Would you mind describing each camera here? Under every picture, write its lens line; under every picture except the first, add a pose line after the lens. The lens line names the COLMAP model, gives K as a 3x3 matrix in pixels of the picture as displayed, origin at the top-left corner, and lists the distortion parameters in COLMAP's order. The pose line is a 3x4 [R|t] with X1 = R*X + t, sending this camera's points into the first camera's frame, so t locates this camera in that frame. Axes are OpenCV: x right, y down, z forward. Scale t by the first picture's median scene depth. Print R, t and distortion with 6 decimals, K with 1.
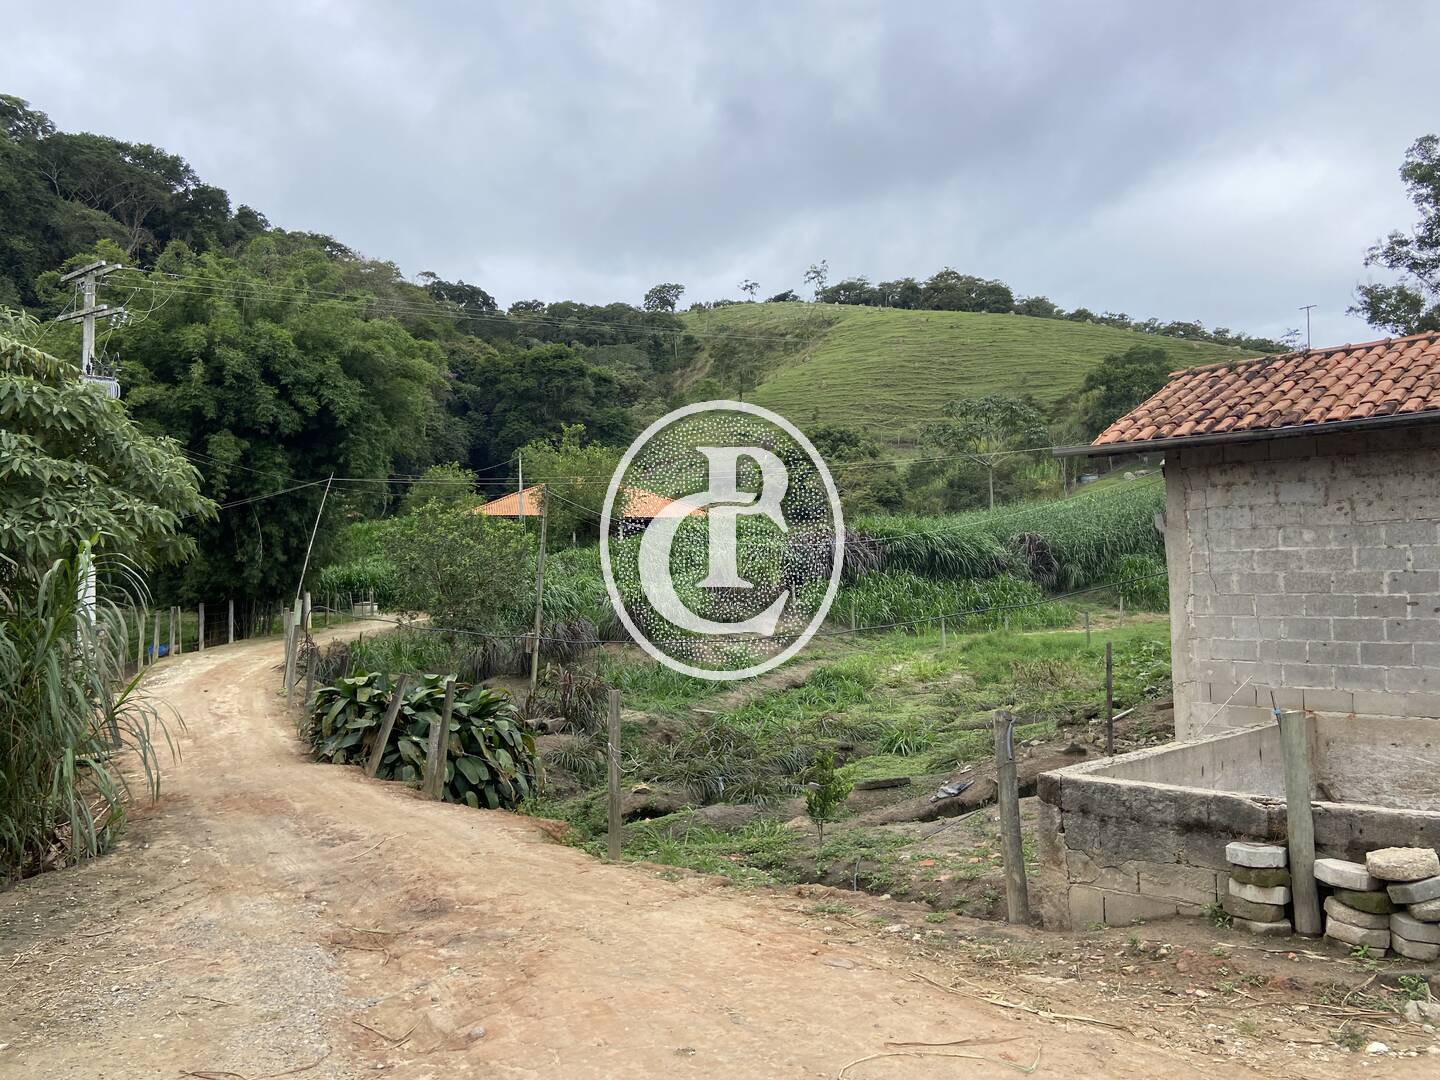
lens RADIAL K [[1082.1, 0, 719.6], [0, 1082.1, 542.9], [0, 0, 1]] dist [0.108129, -0.138536]
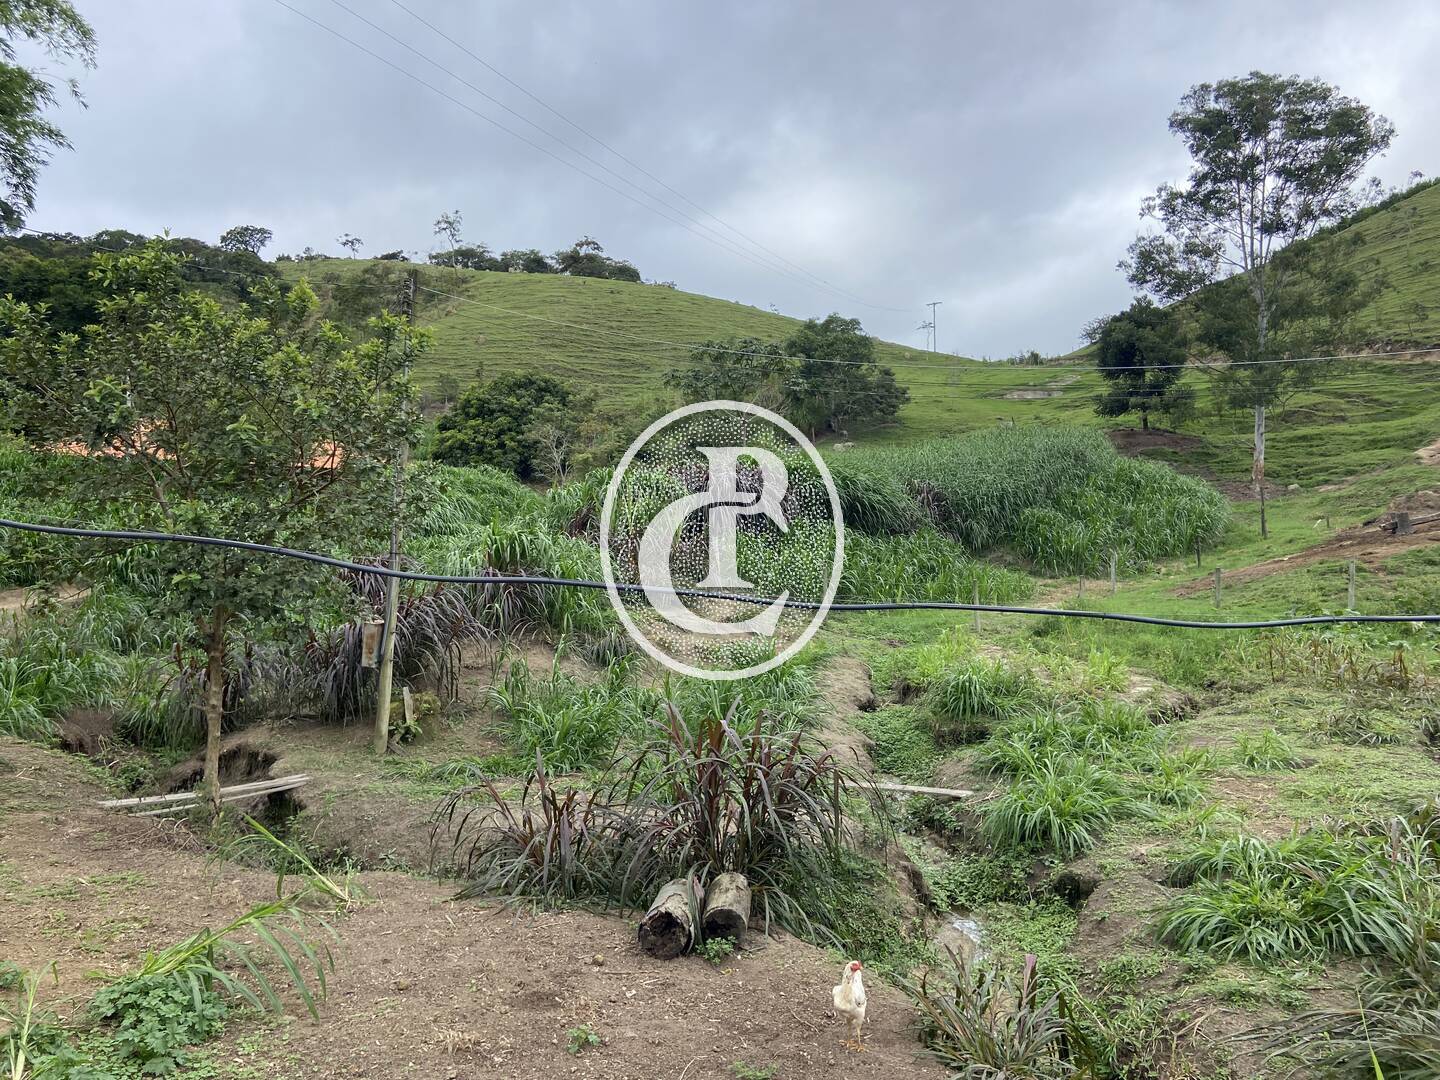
lens RADIAL K [[1082.1, 0, 715.1], [0, 1082.1, 532.4], [0, 0, 1]] dist [0.108129, -0.138536]
pose [[0.930710, 0.003482, 0.365742, -0.044664], [-0.001600, 0.999984, -0.005448, 0.011033], [-0.365756, 0.004485, 0.930700, 0.119247]]
